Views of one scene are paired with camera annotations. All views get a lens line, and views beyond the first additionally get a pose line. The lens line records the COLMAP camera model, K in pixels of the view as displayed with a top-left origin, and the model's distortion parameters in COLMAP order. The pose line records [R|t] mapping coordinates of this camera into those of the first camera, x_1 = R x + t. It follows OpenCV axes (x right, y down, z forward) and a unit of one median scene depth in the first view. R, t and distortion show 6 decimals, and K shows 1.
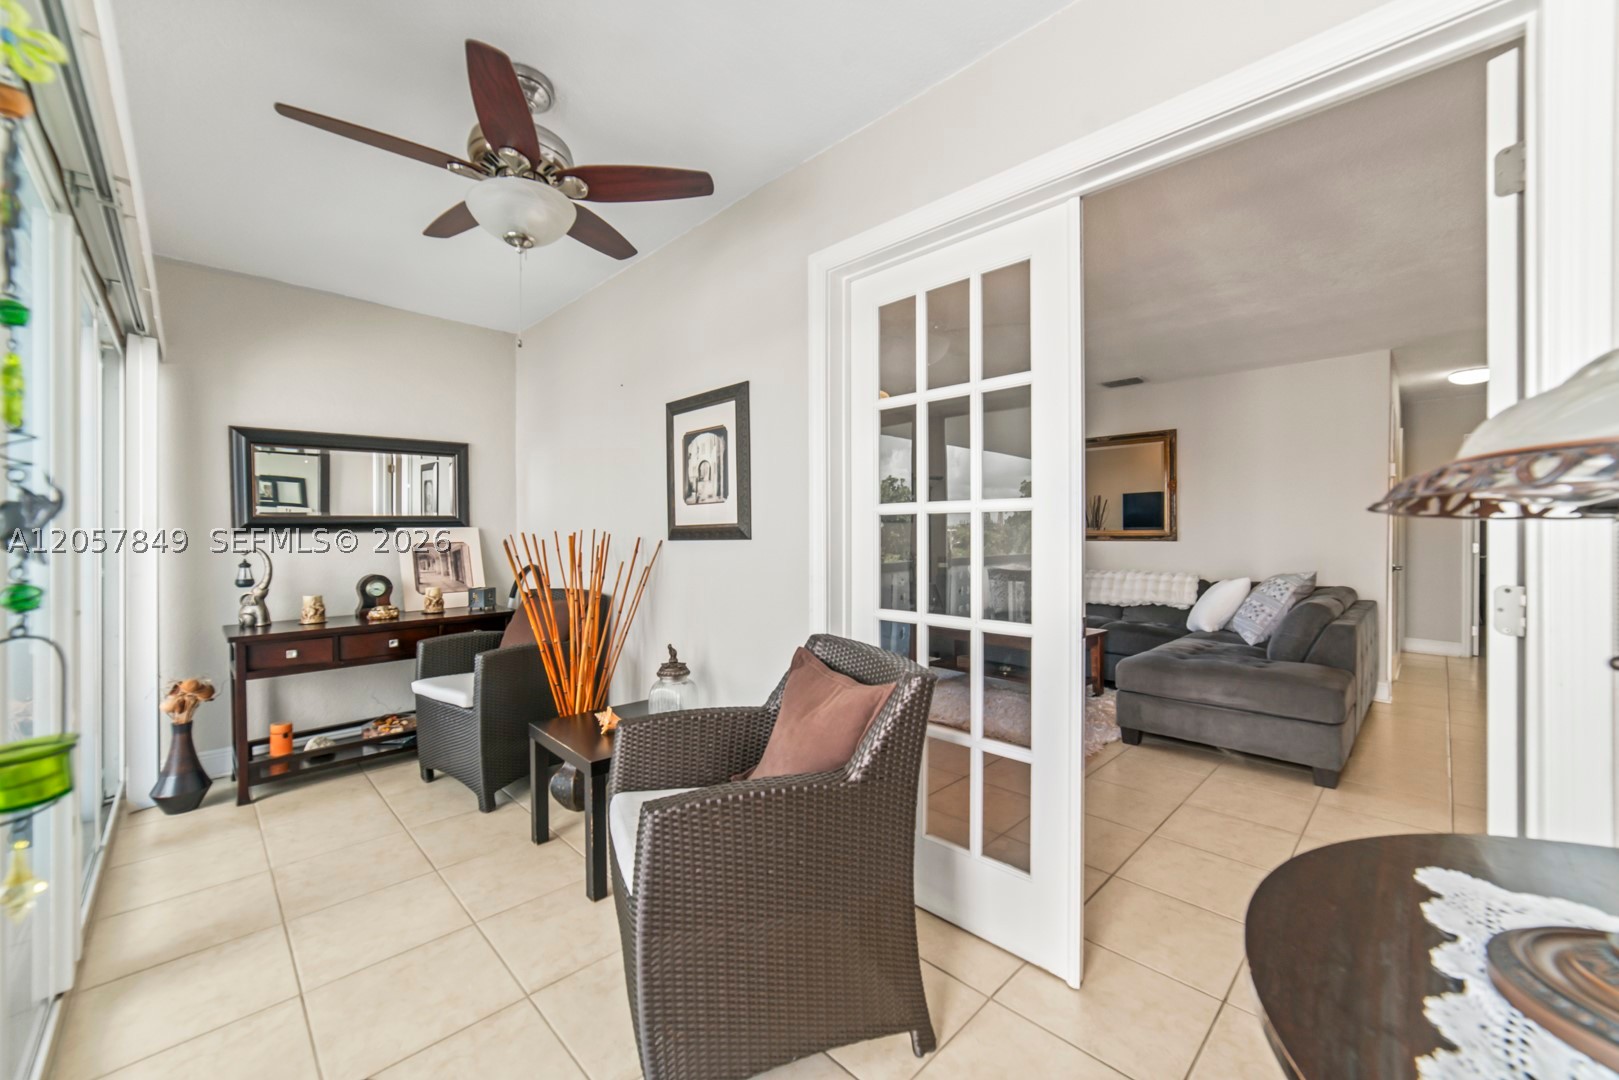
lens RADIAL K [[635.5, 0, 806.1], [0, 635.5, 536.5], [0, 0, 1]] dist [-0.025206, 0.010037]
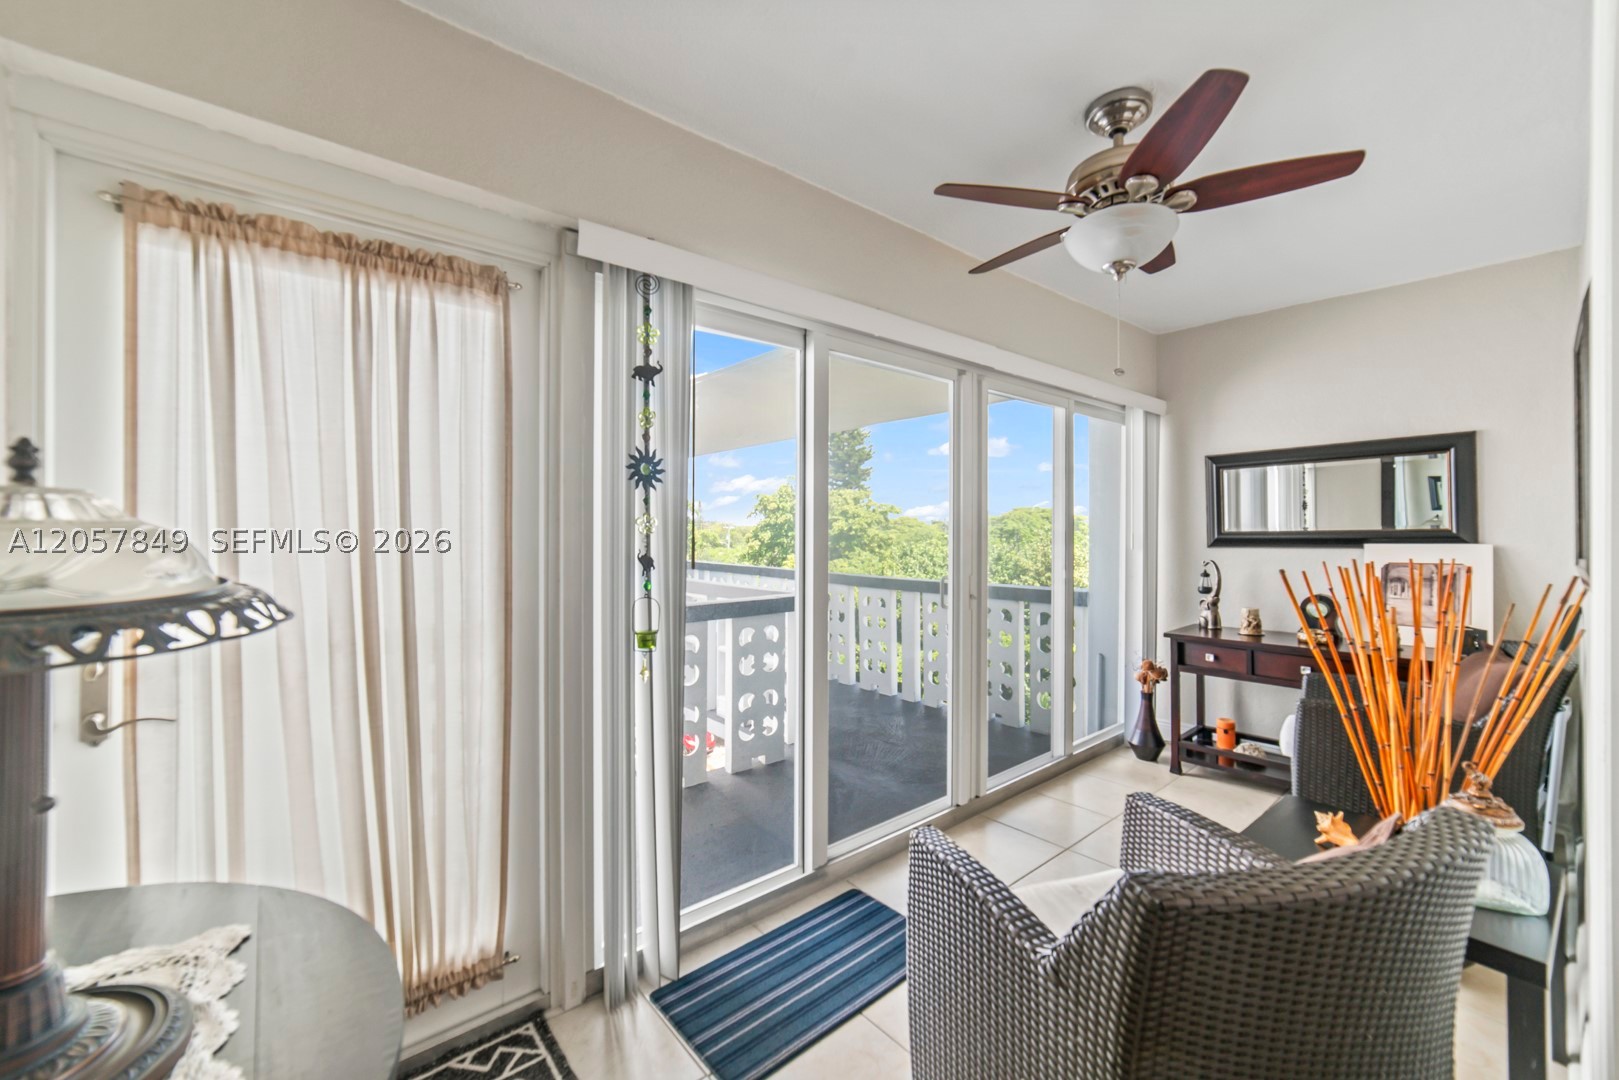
lens RADIAL K [[635.5, 0, 806.1], [0, 635.5, 536.5], [0, 0, 1]] dist [-0.025206, 0.010037]
pose [[-0.077093, 0.013102, -0.996938, 0.324337], [-0.004544, 0.999899, 0.013492, -0.037298], [0.997014, 0.005570, -0.077025, 0.342668]]
